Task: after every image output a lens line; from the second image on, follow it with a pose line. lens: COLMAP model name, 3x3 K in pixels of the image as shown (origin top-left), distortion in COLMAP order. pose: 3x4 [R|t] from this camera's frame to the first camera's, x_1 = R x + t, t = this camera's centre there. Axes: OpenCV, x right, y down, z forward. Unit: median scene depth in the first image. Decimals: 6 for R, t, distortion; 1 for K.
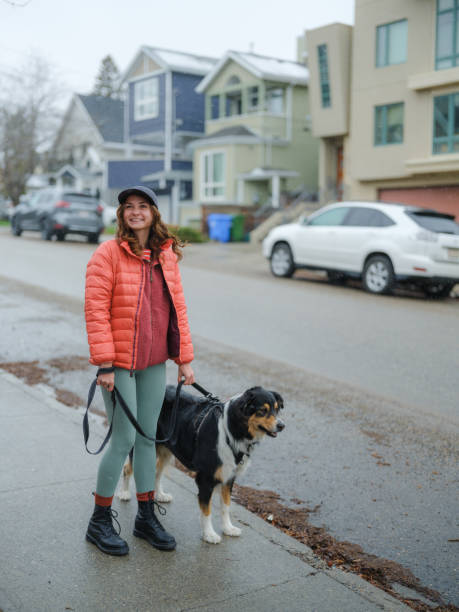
lens RADIAL K [[794.6, 0, 229.5], [0, 794.6, 306.0], [0, 0, 1]] dist [-0.017332, -0.037579]
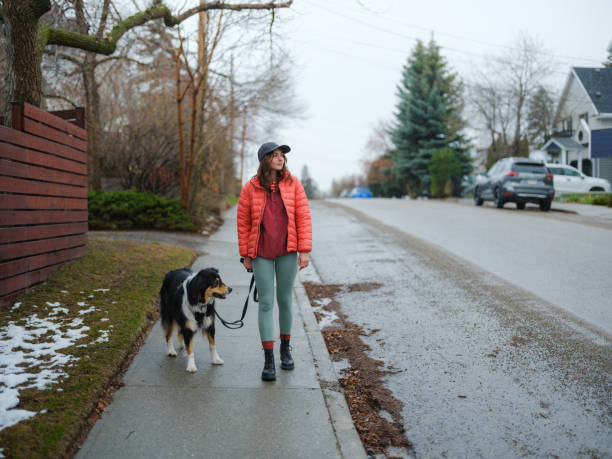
lens RADIAL K [[794.6, 0, 306.0], [0, 794.6, 229.5], [0, 0, 1]] dist [-0.017332, -0.037579]
pose [[0.836615, -0.009302, -0.547713, 0.144949], [-0.028344, 0.997781, -0.060240, 0.019845], [0.547058, 0.065922, 0.834495, -0.045703]]
